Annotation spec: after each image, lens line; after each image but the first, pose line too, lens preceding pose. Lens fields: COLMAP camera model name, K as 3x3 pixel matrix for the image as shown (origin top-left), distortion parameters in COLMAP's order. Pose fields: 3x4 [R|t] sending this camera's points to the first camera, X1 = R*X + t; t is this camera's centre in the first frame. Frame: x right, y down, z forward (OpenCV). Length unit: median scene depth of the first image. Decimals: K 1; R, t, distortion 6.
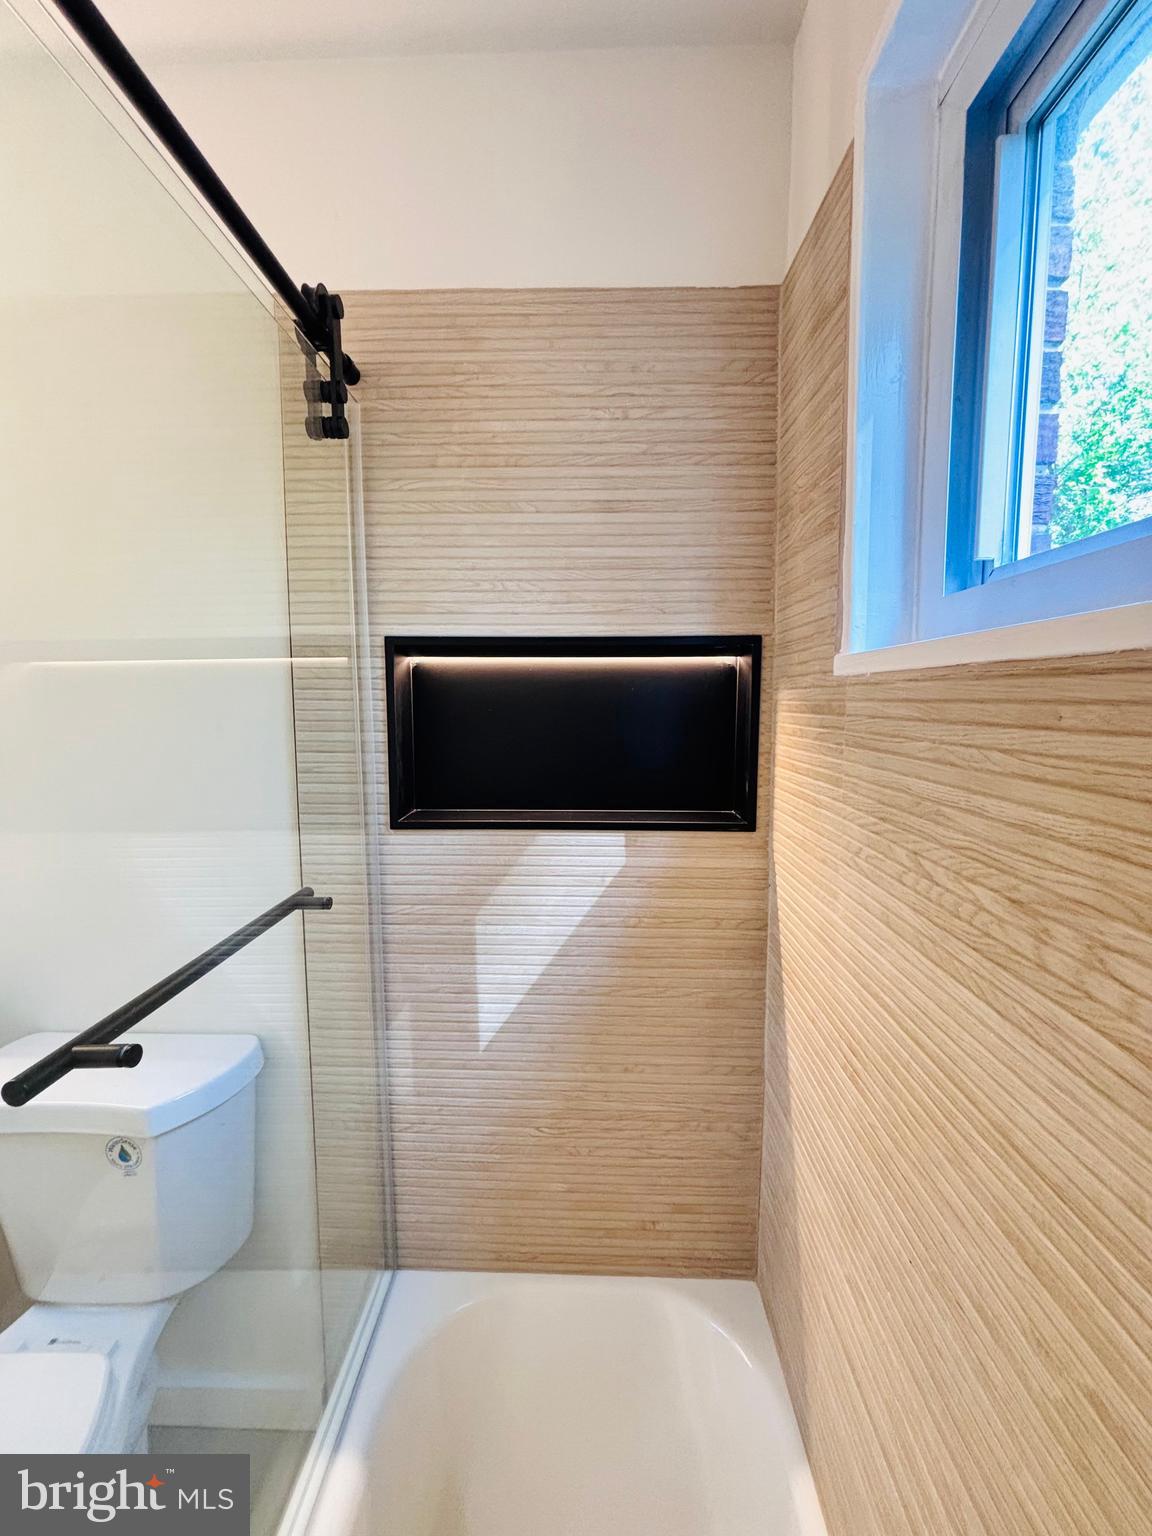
lens RADIAL K [[619.3, 0, 575.2], [0, 619.3, 766.7], [0, 0, 1]] dist [-0.001272, 0.000547]
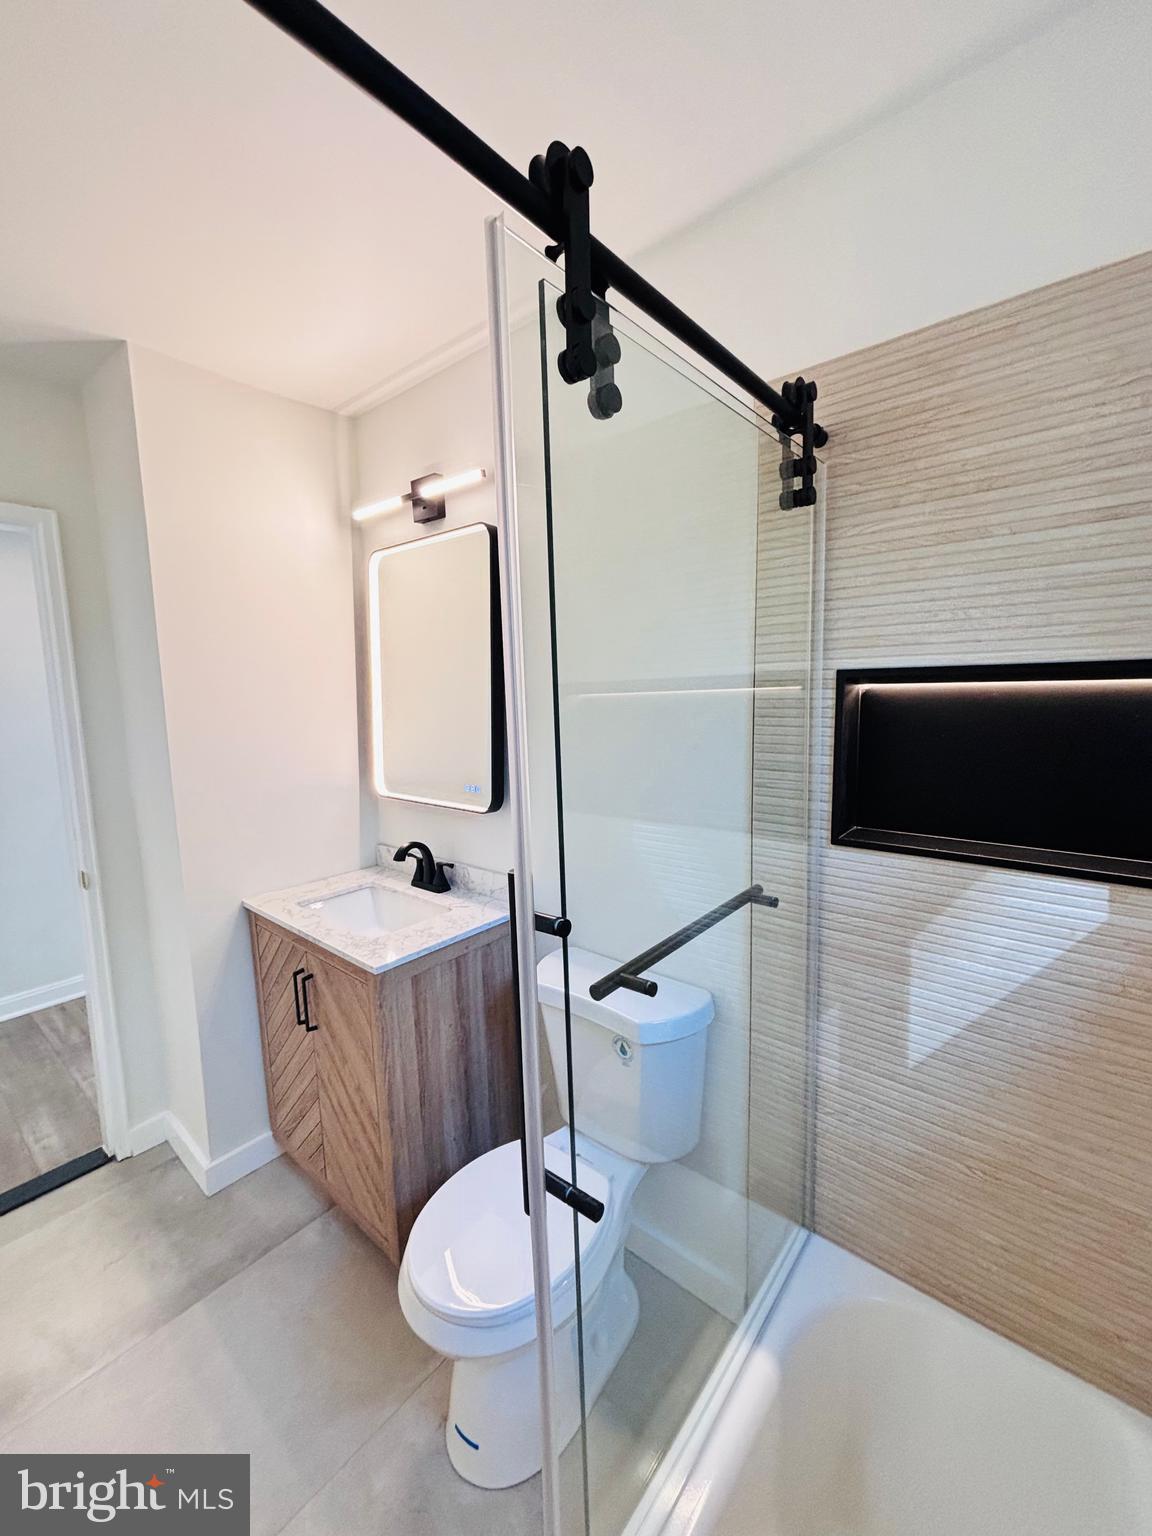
lens RADIAL K [[619.3, 0, 577.9], [0, 619.3, 768.0], [0, 0, 1]] dist [-0.001272, 0.000547]
pose [[0.781562, 0.060903, -0.620847, 0.026882], [-0.040381, 0.998075, 0.047073, -0.070299], [0.622519, -0.011720, 0.782517, -0.150148]]
